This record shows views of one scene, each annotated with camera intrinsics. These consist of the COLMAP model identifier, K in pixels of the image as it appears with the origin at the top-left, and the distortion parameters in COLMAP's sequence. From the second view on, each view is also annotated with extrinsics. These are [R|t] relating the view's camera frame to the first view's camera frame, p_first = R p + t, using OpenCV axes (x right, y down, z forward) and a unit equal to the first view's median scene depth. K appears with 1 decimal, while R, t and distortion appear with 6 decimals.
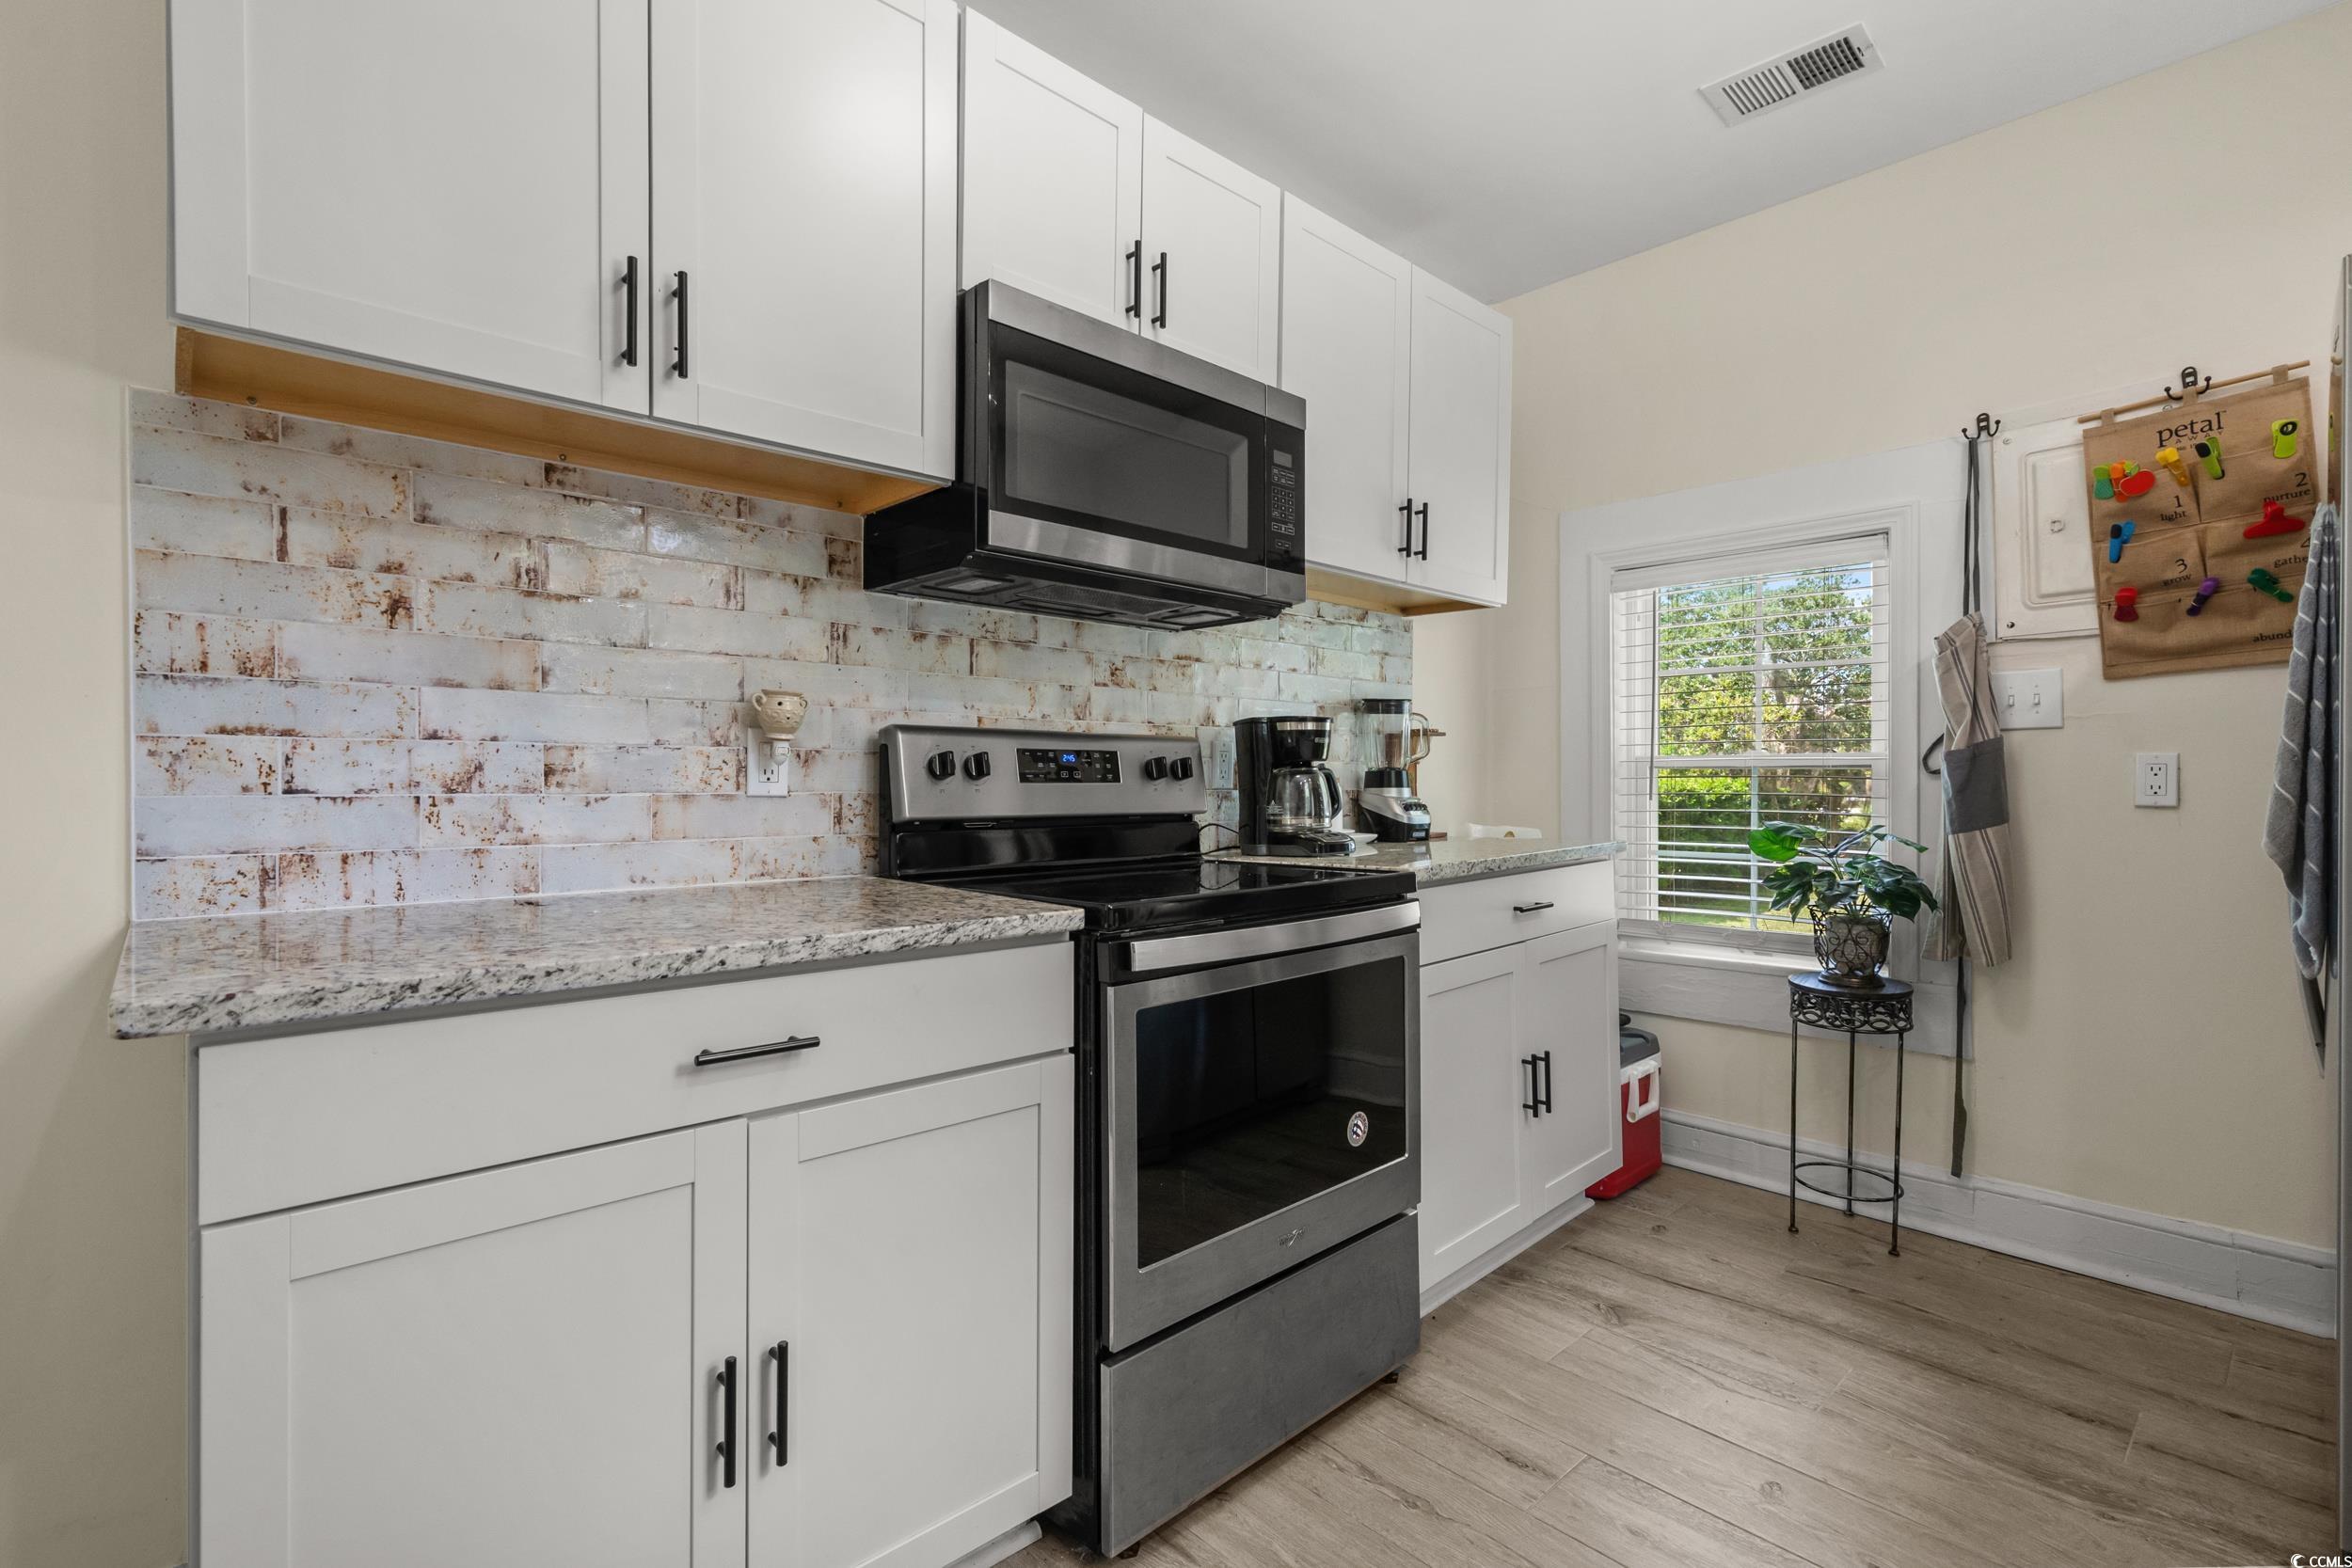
lens RADIAL K [[1062.7, 0, 1176.0], [0, 1062.7, 784.0], [0, 0, 1]] dist [0.002887, 0.000806]
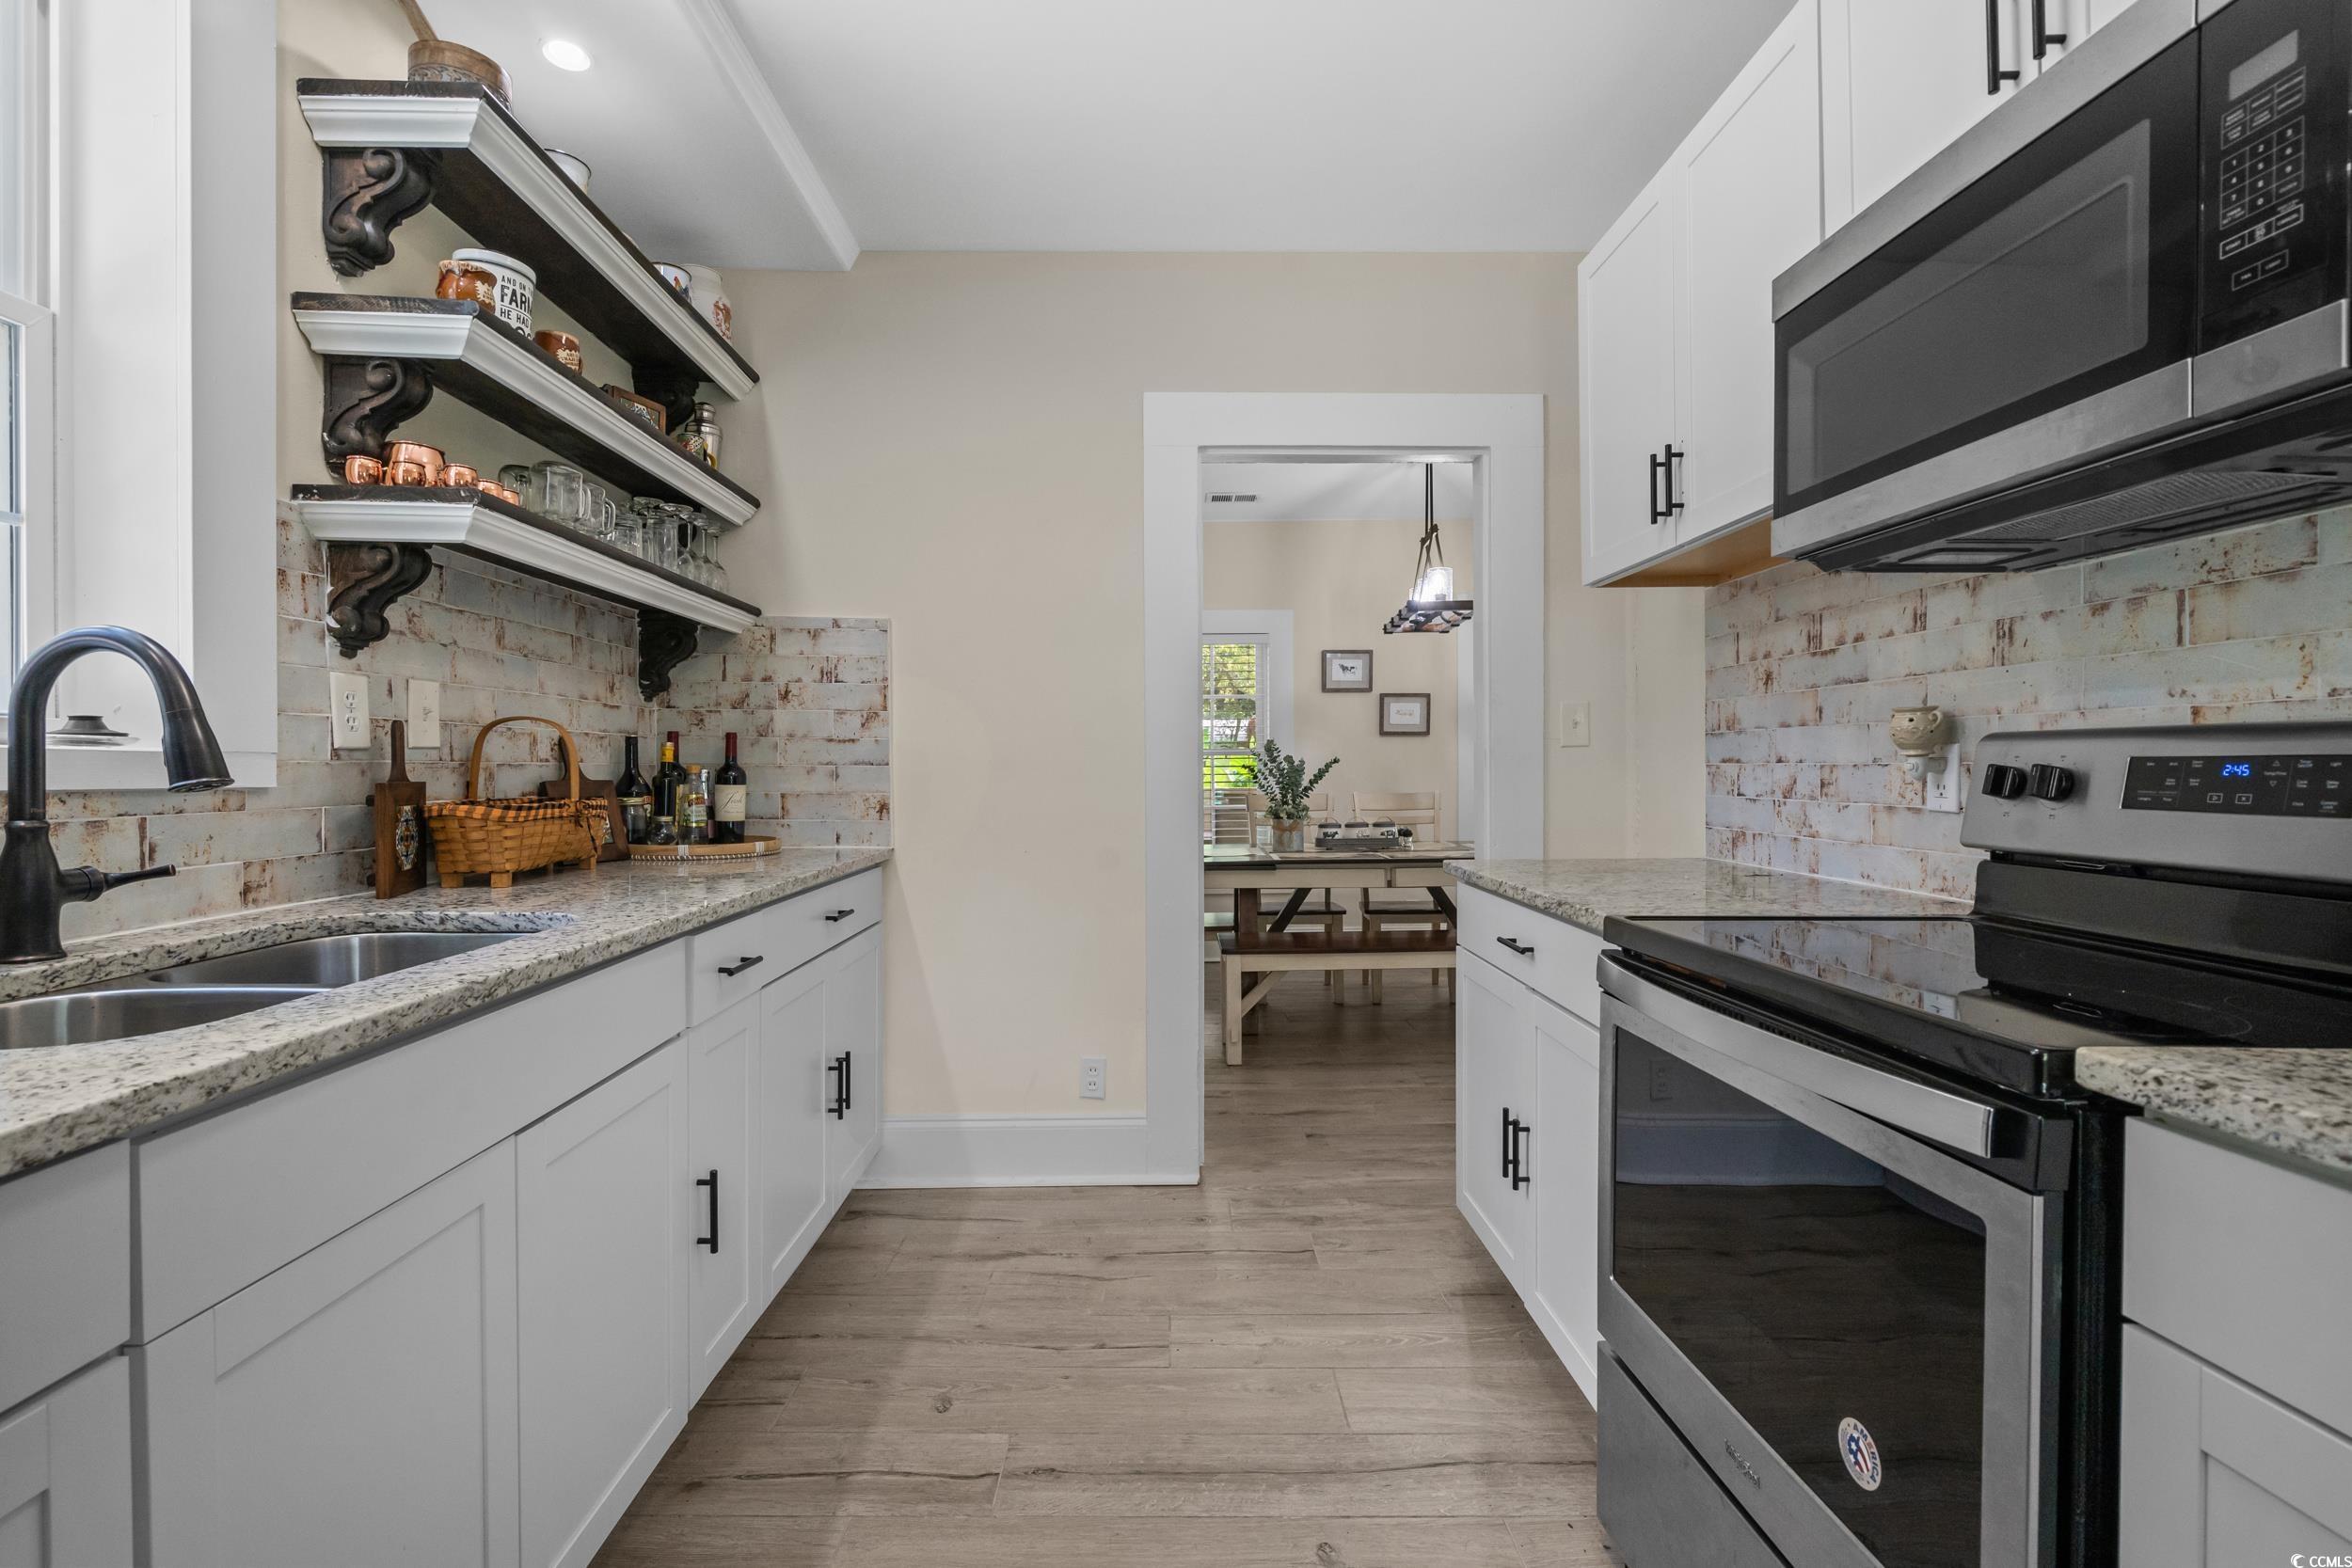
lens RADIAL K [[1062.7, 0, 1176.0], [0, 1062.7, 784.0], [0, 0, 1]] dist [0.002887, 0.000806]
pose [[-0.665075, 0.010358, -0.746705, 0.855353], [-0.005218, 0.999815, 0.018517, -0.029791], [0.746758, 0.016211, -0.664898, 1.157864]]
